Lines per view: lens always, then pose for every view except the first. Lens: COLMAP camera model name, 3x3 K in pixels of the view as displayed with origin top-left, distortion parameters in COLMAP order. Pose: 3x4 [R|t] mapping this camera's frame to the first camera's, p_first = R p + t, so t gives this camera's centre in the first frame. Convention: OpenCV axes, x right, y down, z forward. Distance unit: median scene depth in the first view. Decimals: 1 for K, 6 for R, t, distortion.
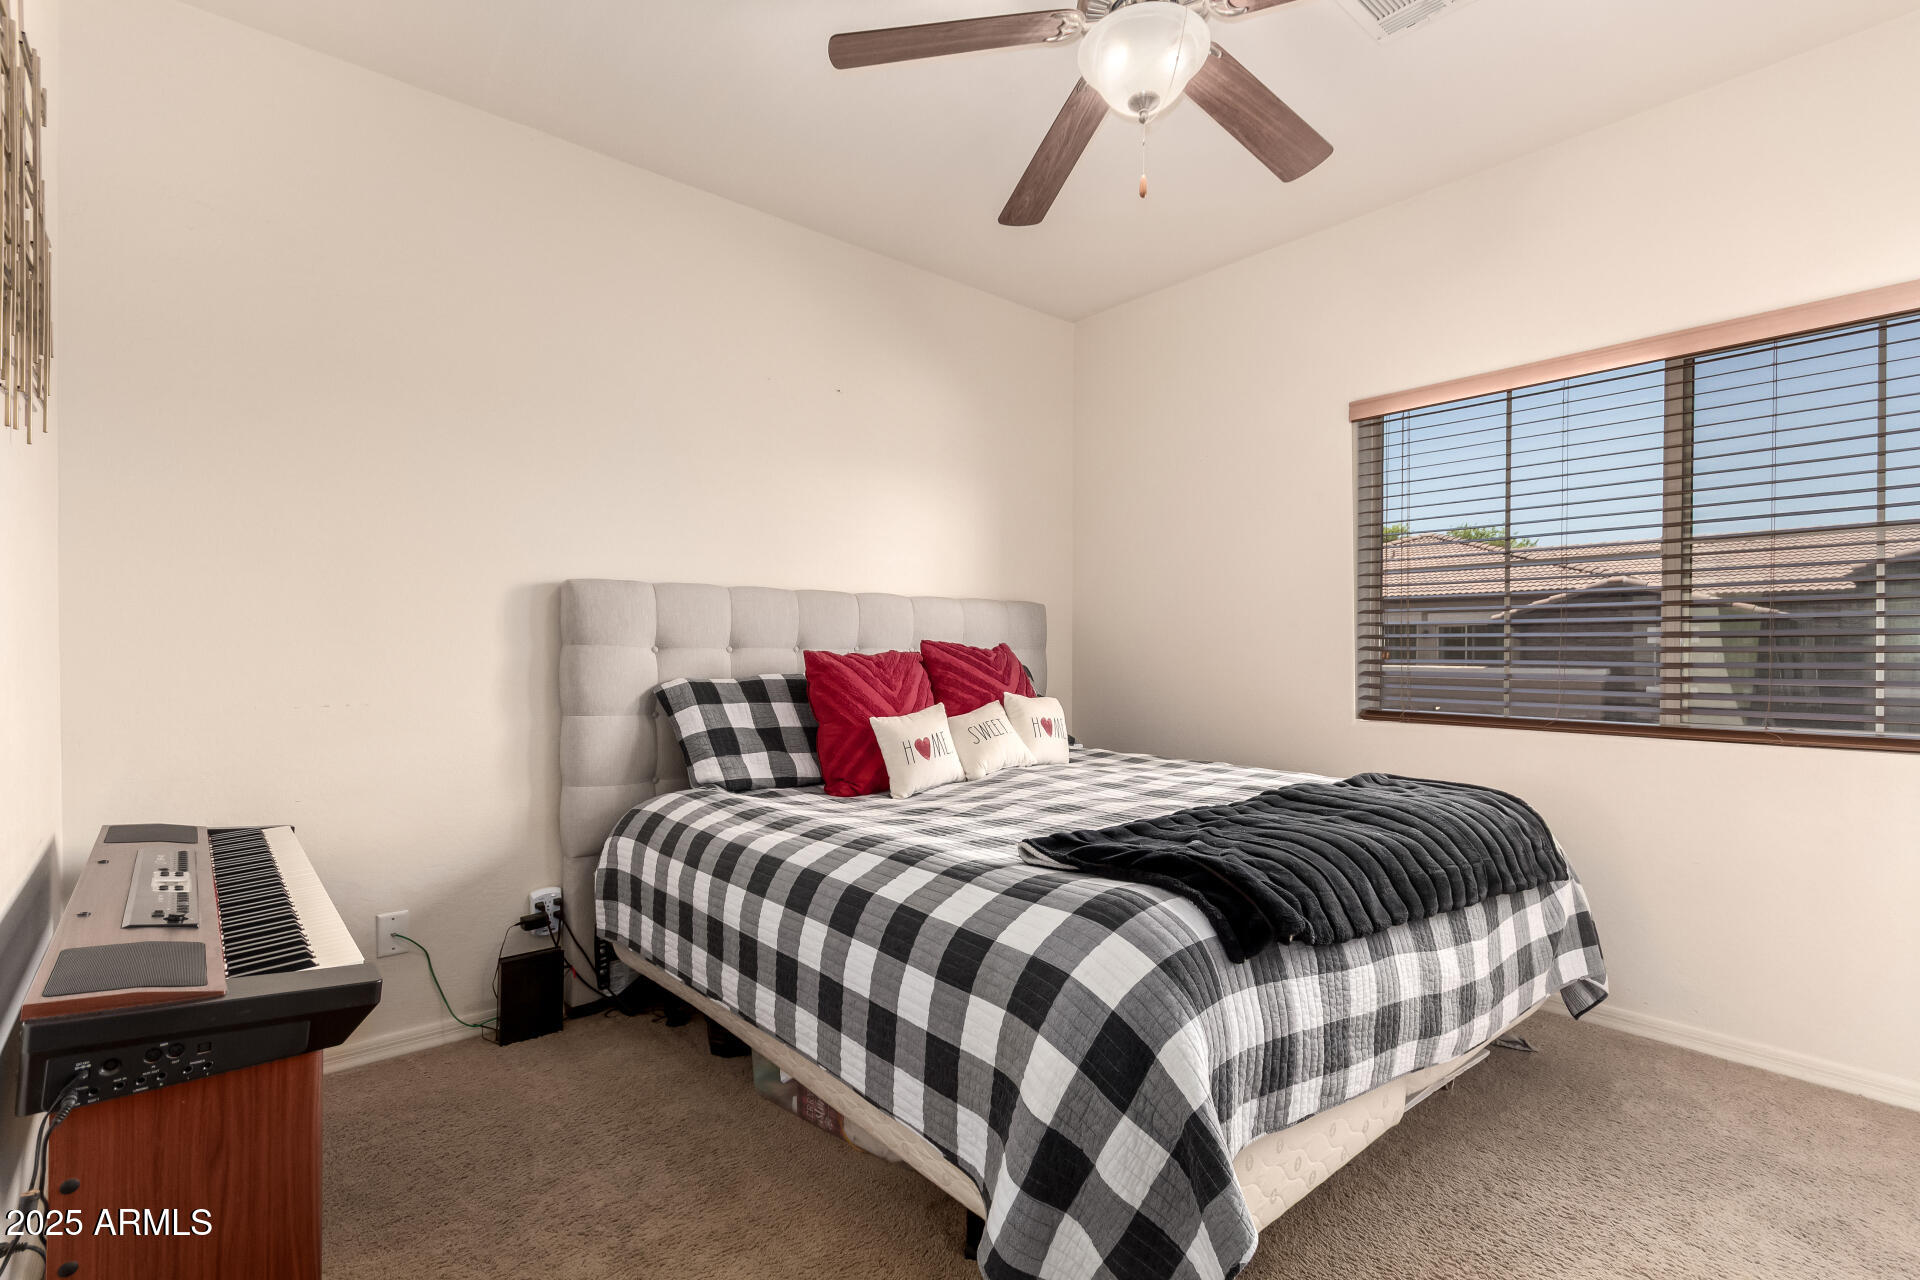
lens RADIAL K [[886.8, 0, 977.9], [0, 886.8, 647.1], [0, 0, 1]] dist [0.009072, 0.003092]
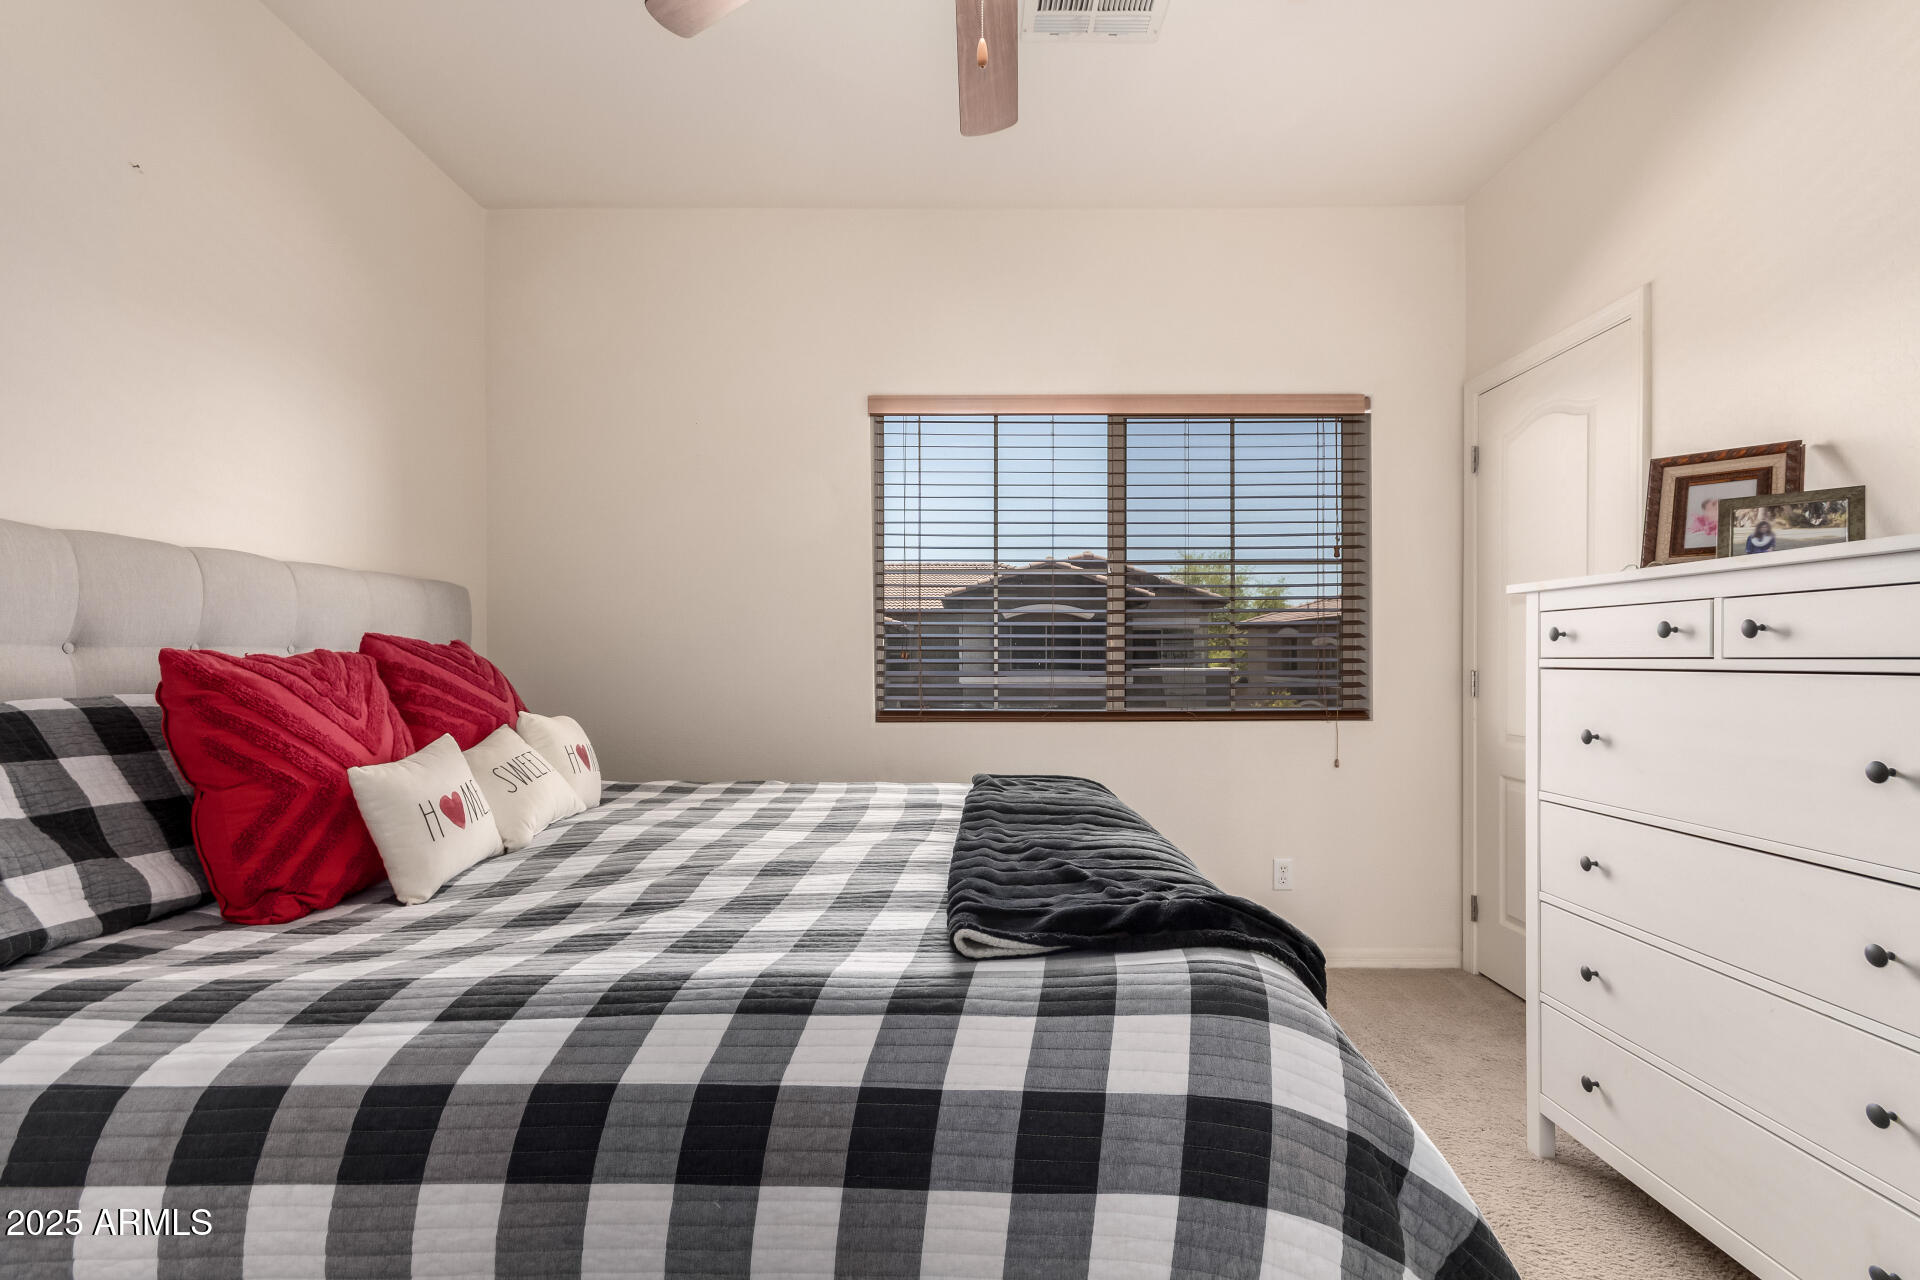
lens RADIAL K [[886.8, 0, 952.0], [0, 886.8, 642.0], [0, 0, 1]] dist [0.009072, 0.003092]
pose [[0.671563, 0.007918, 0.740905, -0.274817], [-0.000810, 0.999950, -0.009952, 0.004696], [-0.740947, 0.006083, 0.671536, 0.329771]]
